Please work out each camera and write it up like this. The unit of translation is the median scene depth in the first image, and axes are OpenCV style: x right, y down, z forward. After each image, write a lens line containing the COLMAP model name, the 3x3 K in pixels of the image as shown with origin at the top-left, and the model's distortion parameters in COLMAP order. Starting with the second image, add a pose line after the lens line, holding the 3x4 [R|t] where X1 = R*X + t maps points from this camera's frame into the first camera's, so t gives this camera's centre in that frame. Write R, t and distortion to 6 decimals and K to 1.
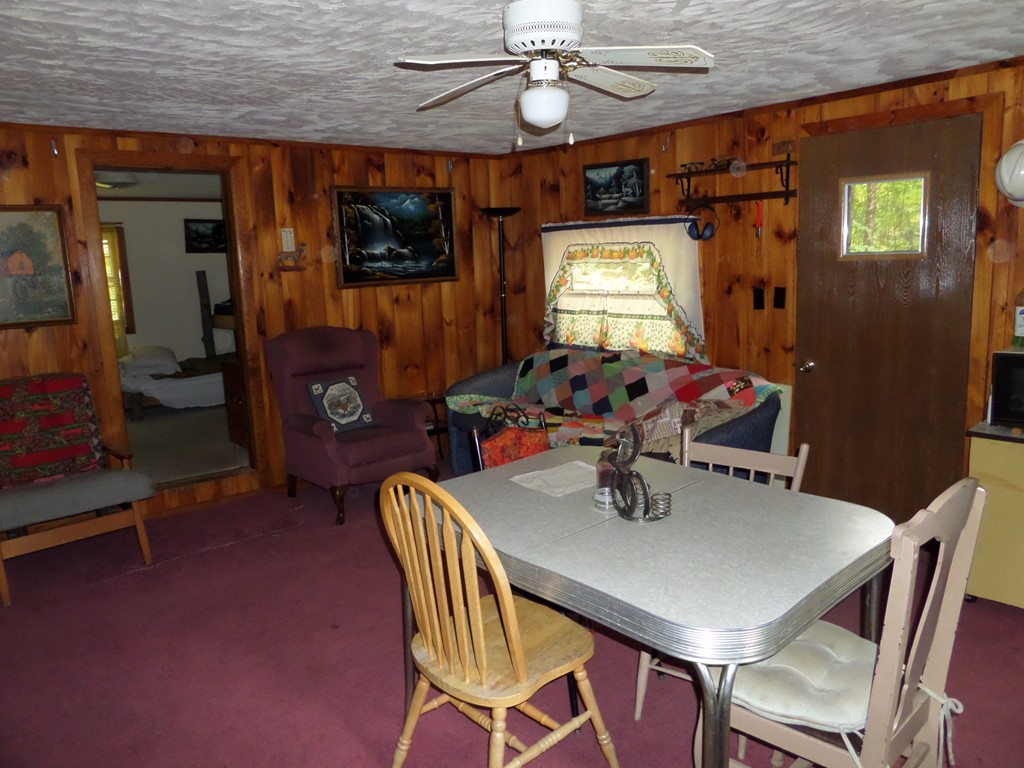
lens RADIAL K [[749.2, 0, 512.0], [0, 749.2, 384.0], [0, 0, 1]] dist [-0.021190, -0.000073]
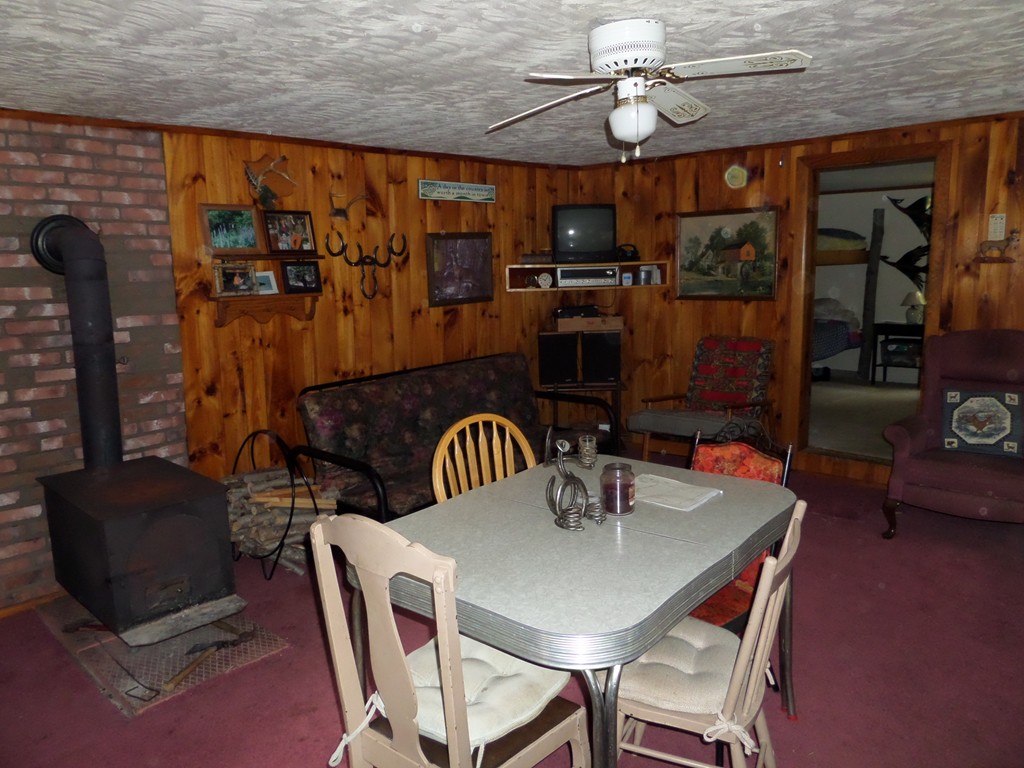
lens RADIAL K [[749.2, 0, 512.0], [0, 749.2, 384.0], [0, 0, 1]] dist [-0.021190, -0.000073]
pose [[0.127332, 0.188003, -0.973880, 0.619917], [-0.146785, 0.974632, 0.168956, -0.094221], [0.980939, 0.121438, 0.151698, 0.406521]]
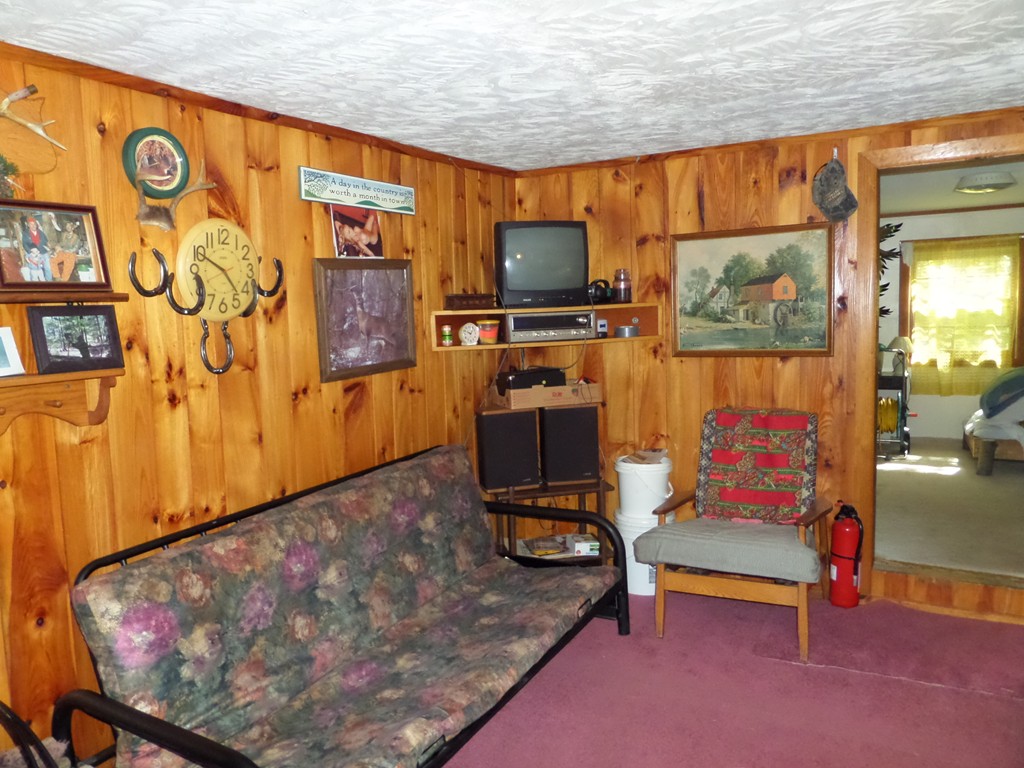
lens RADIAL K [[749.2, 0, 512.0], [0, 749.2, 384.0], [0, 0, 1]] dist [-0.021190, -0.000073]
pose [[0.349029, 0.118117, -0.929638, 0.101576], [-0.134421, 0.988076, 0.075074, -0.066343], [0.927421, 0.098760, 0.360744, 0.352166]]
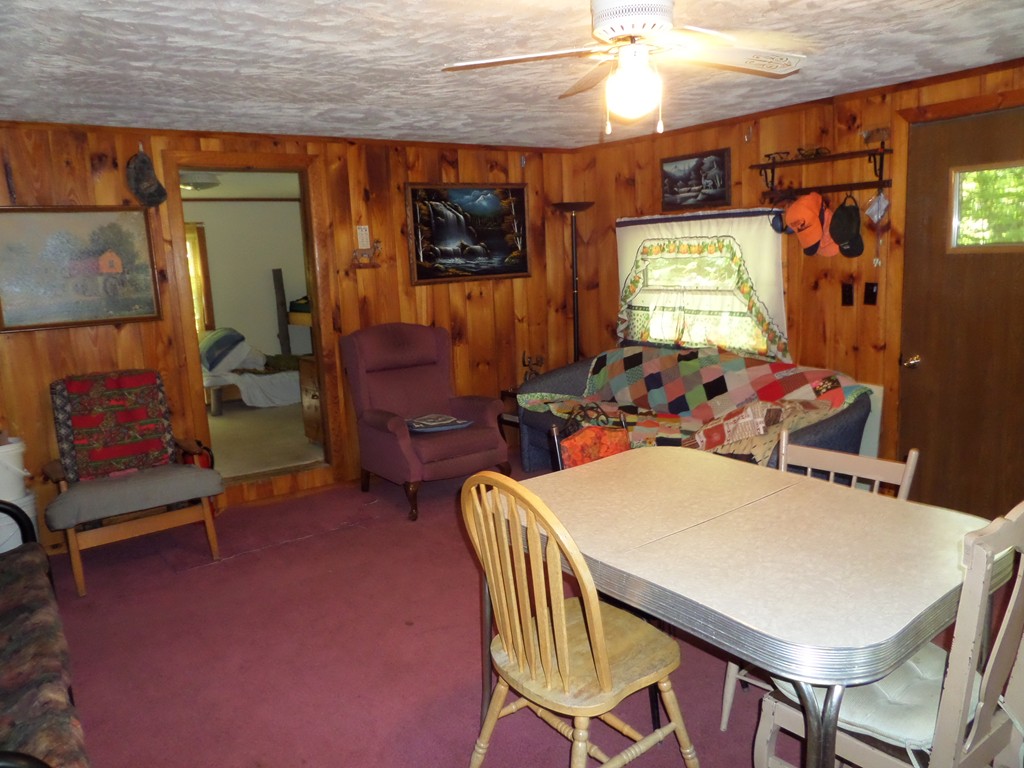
lens RADIAL K [[749.2, 0, 512.0], [0, 749.2, 384.0], [0, 0, 1]] dist [-0.021190, -0.000073]
pose [[0.996177, 0.007671, -0.087019, -0.012613], [-0.007320, 0.999964, 0.004353, -0.000672], [0.087049, -0.003699, 0.996197, 0.013720]]
